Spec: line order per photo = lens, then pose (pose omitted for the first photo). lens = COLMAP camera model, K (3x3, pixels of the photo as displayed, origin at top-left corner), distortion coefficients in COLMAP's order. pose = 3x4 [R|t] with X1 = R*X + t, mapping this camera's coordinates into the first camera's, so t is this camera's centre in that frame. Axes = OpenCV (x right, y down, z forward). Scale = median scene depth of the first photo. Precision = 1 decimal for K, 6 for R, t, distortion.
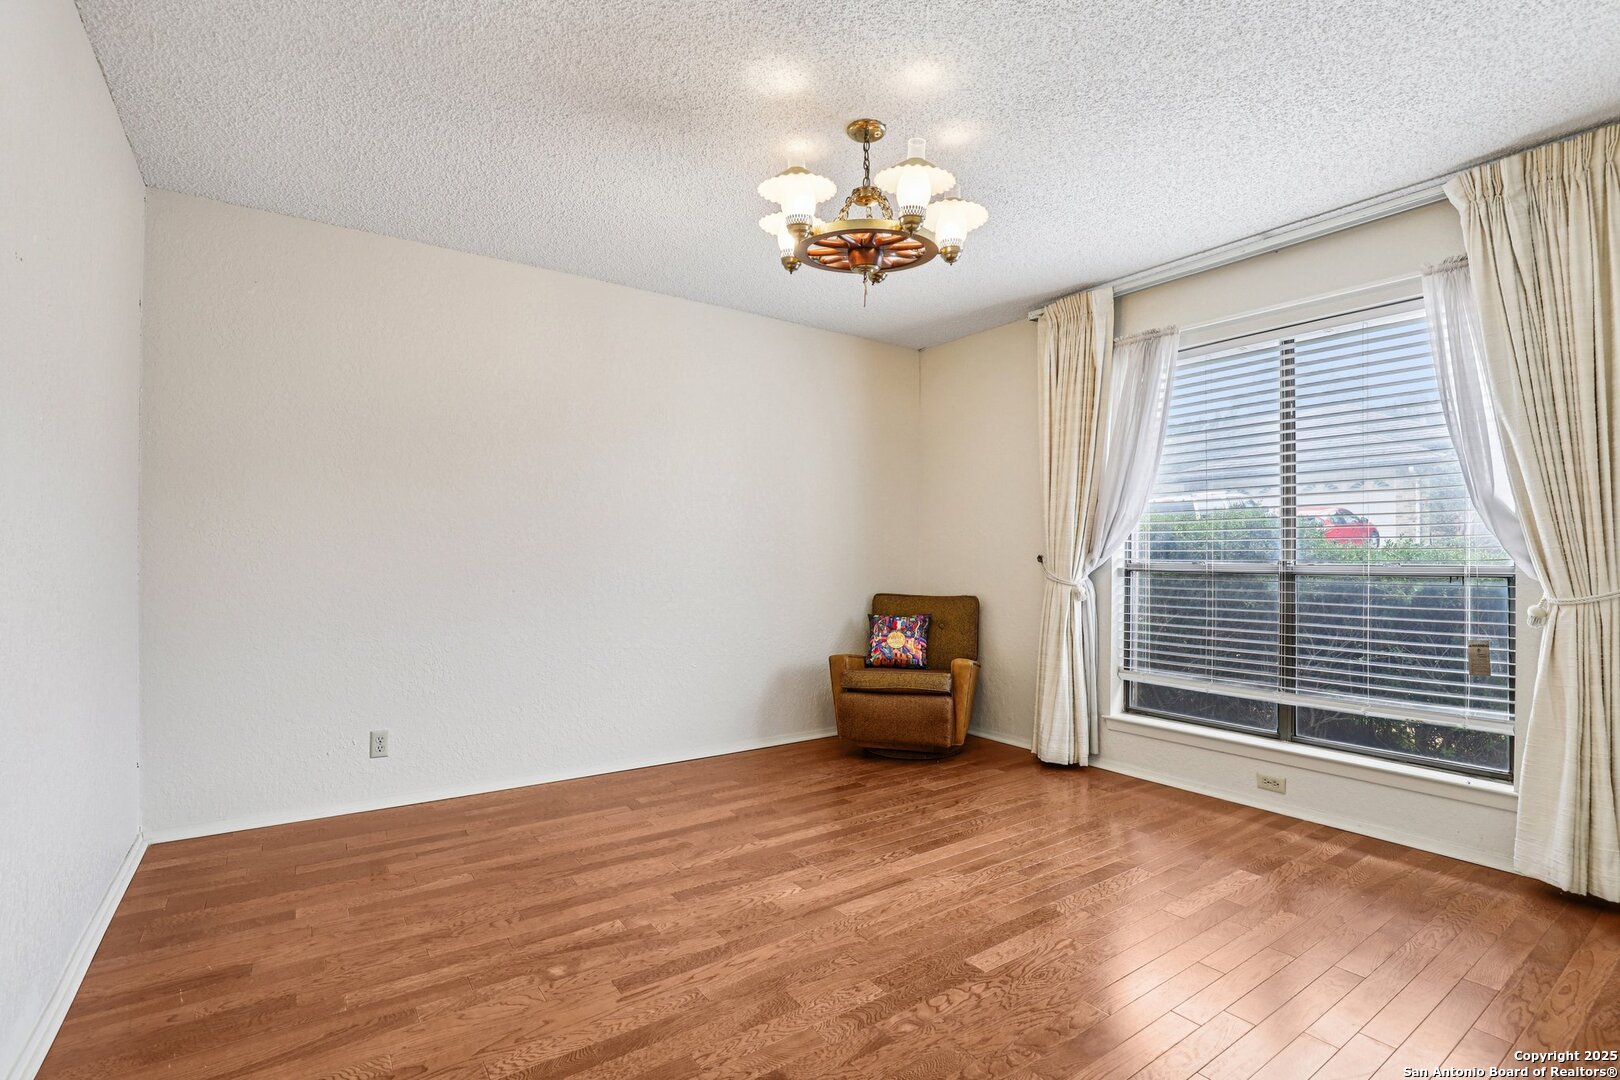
lens RADIAL K [[766.2, 0, 820.9], [0, 766.2, 540.8], [0, 0, 1]] dist [-0.031740, 0.001811]
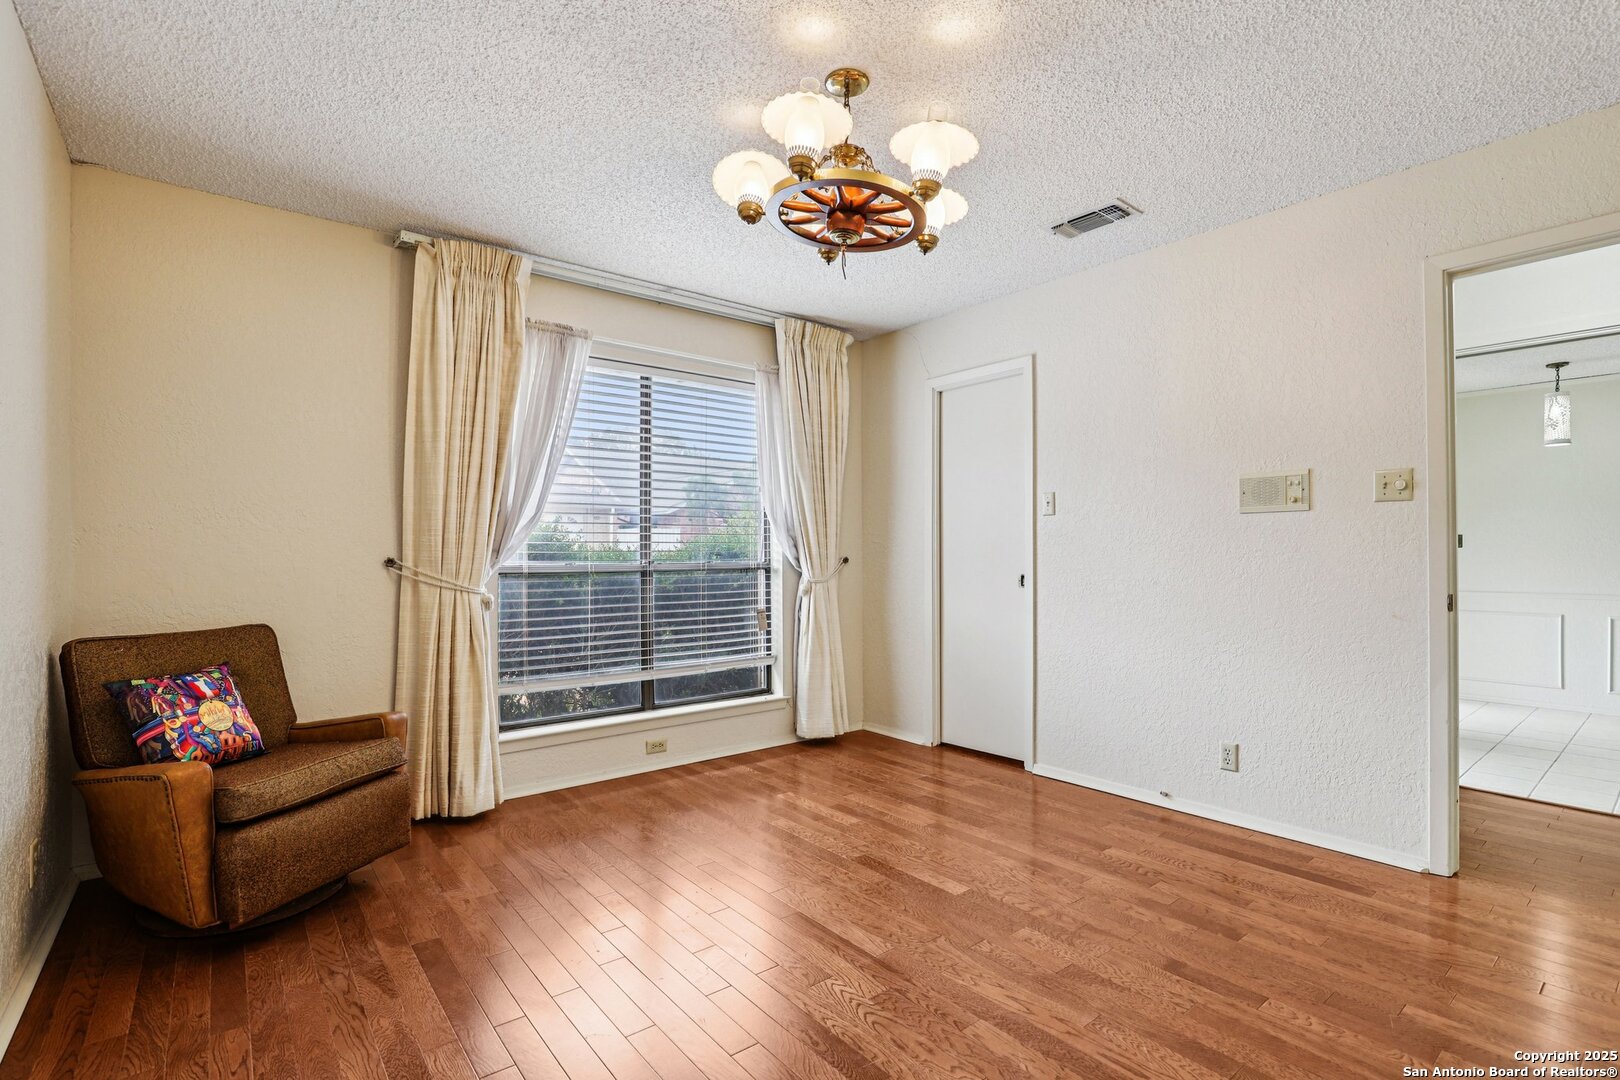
lens RADIAL K [[766.2, 0, 824.2], [0, 766.2, 545.1], [0, 0, 1]] dist [-0.031740, 0.001811]
pose [[-0.075039, 0.009214, 0.997138, -0.639796], [-0.013682, 0.999854, -0.010269, 0.011188], [-0.997087, -0.014414, -0.074902, 0.840706]]
